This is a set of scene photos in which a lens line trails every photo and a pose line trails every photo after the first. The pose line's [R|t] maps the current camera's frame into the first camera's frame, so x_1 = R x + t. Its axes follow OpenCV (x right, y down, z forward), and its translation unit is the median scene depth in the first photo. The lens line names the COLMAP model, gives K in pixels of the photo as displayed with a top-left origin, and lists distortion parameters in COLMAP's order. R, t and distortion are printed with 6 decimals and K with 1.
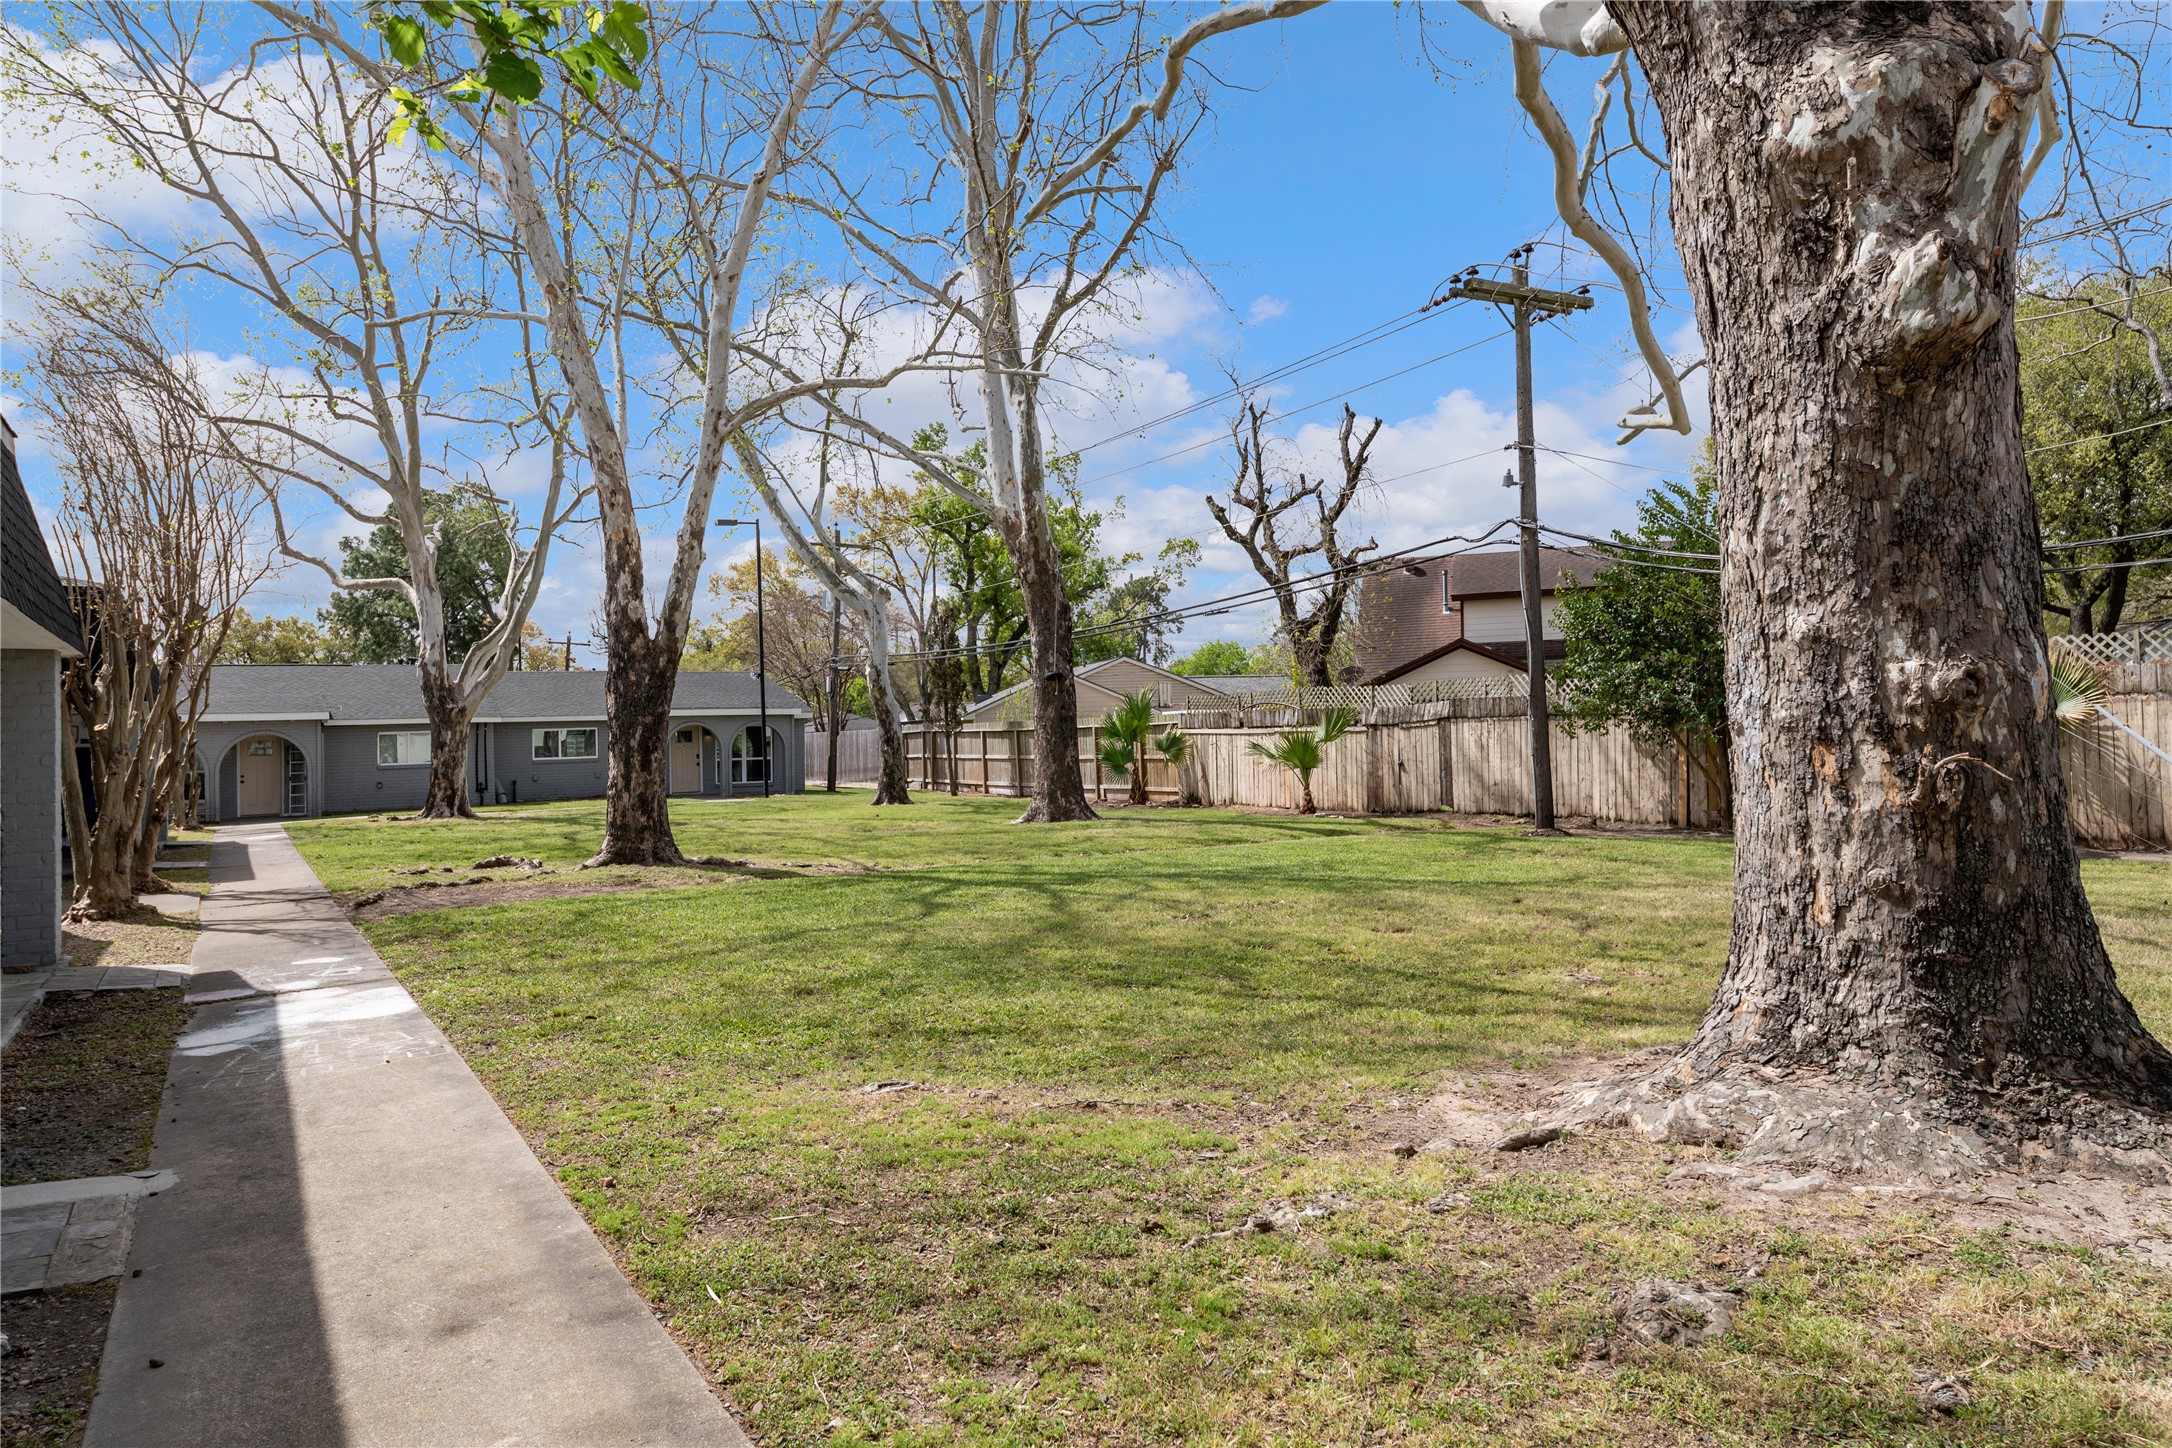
lens RADIAL K [[1503.0, 0, 1086.0], [0, 1503.0, 724.0], [0, 0, 1]] dist [0.001019, 0.003777]
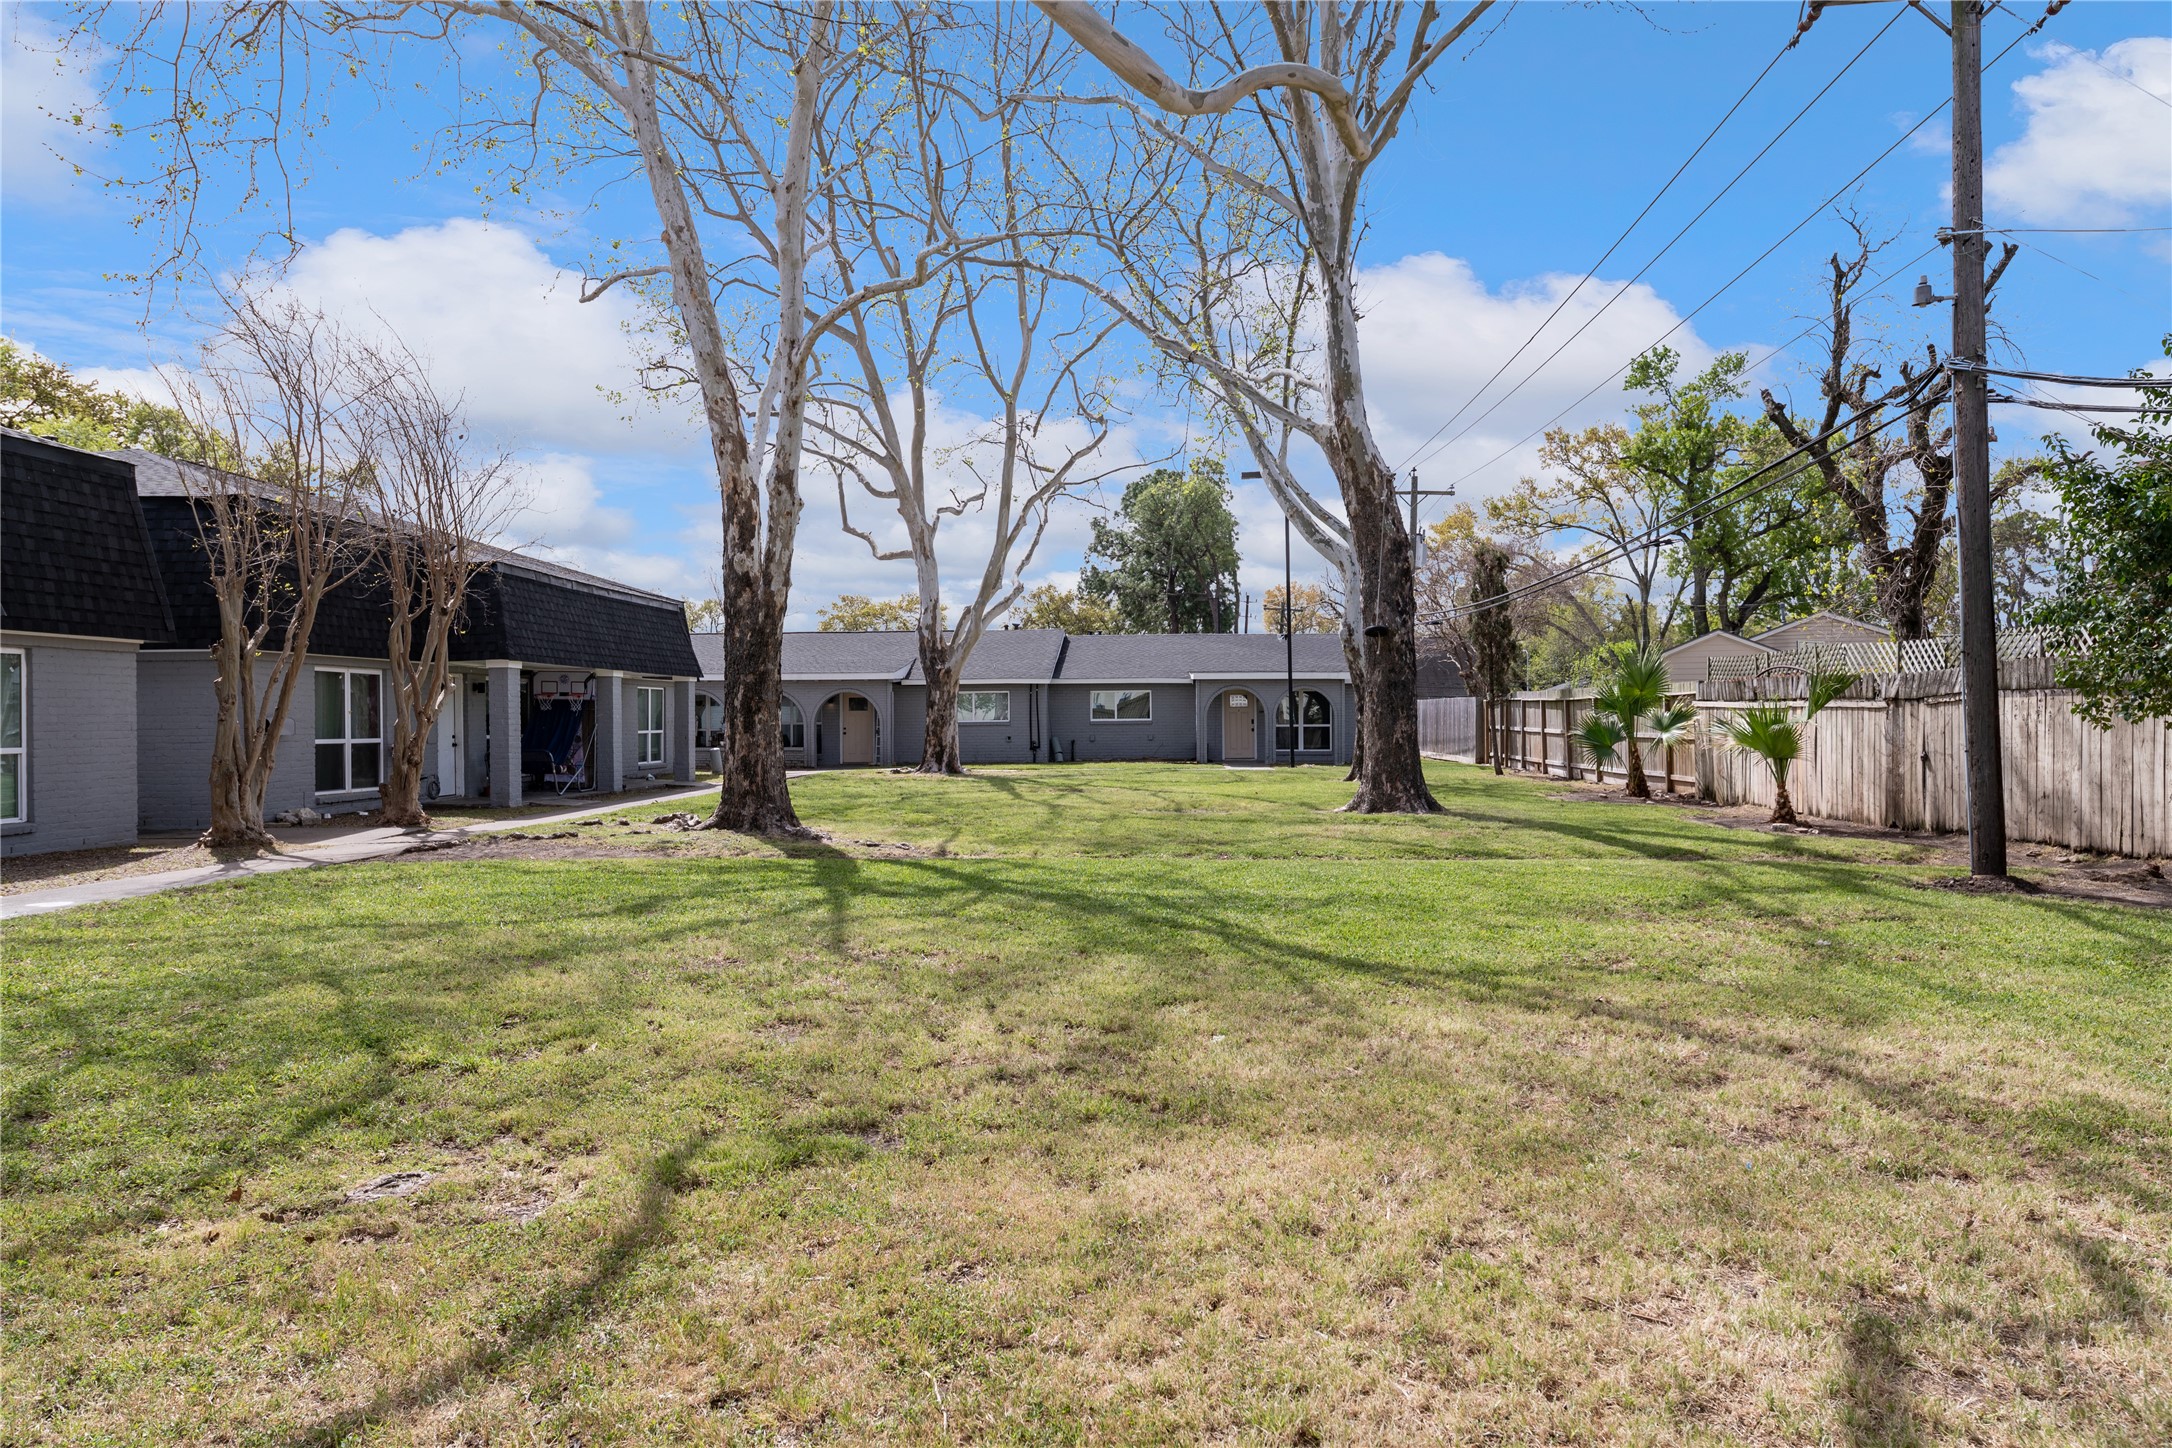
lens RADIAL K [[1449.6, 0, 1086.0], [0, 1449.6, 724.0], [0, 0, 1]] dist [0.014366, 0.001208]
pose [[0.813034, 0.026036, -0.581634, 0.347772], [-0.012557, 0.999551, 0.027191, -0.001529], [0.582081, -0.014804, 0.812996, 0.321016]]
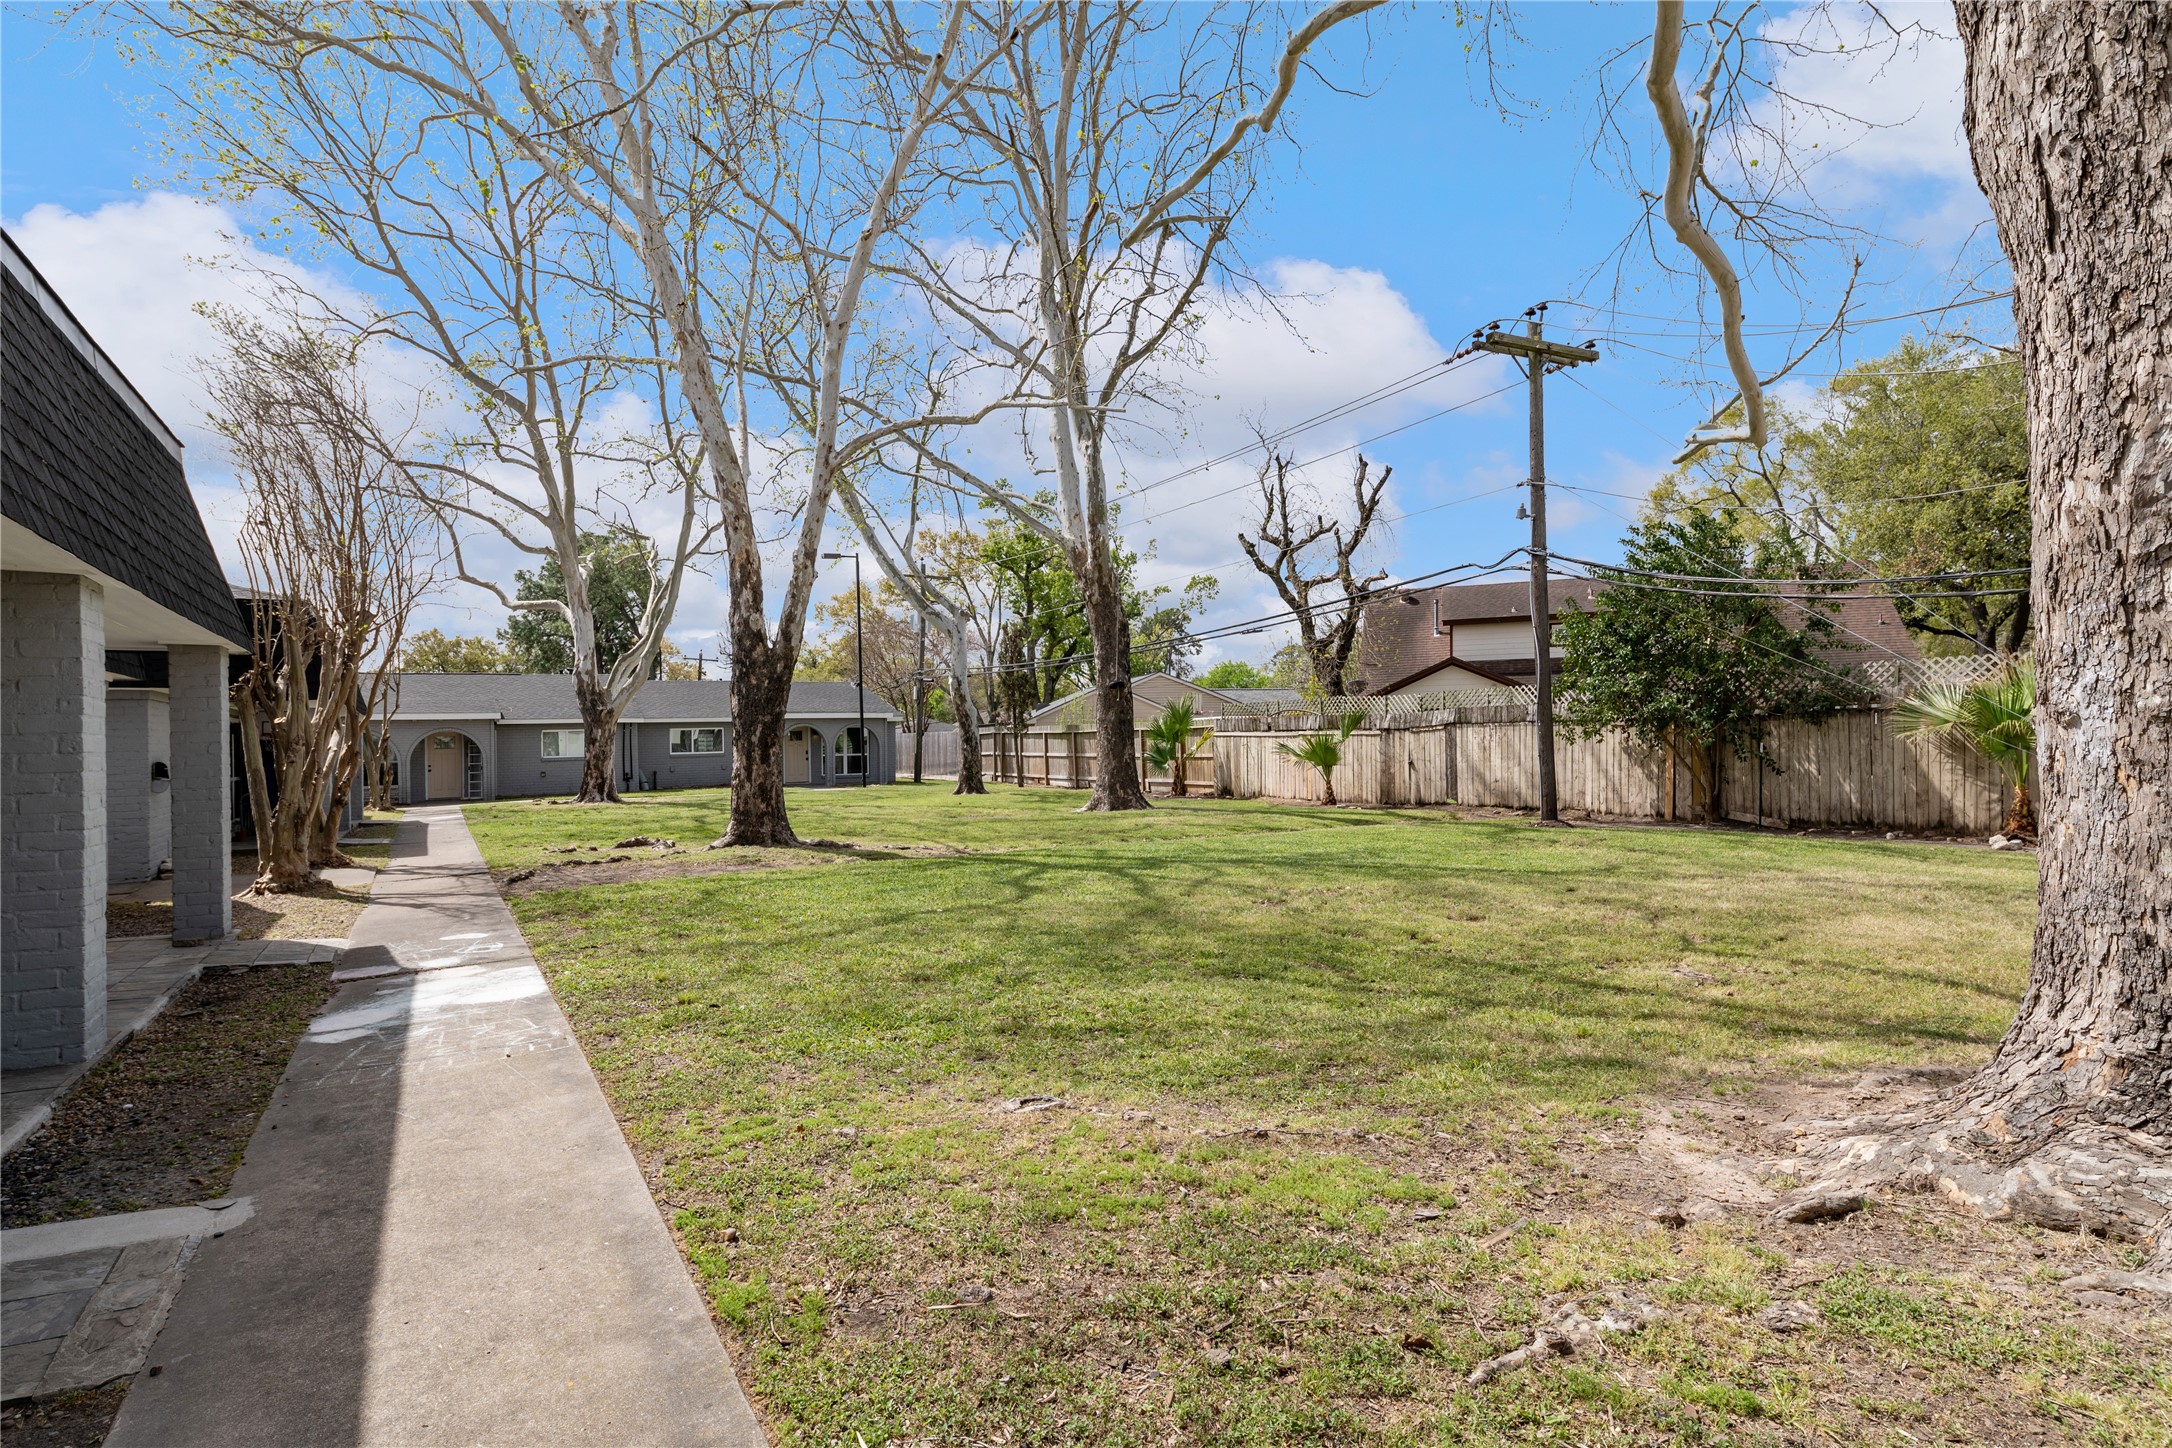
lens RADIAL K [[1204.0, 0, 1084.1], [0, 1204.0, 759.7], [0, 0, 1]] dist [0.002688, 0.001759]
pose [[0.999684, 0.007708, -0.023940, -0.025102], [-0.007111, 0.999664, 0.024934, 0.003188], [0.024124, -0.024756, 0.999402, 0.080234]]
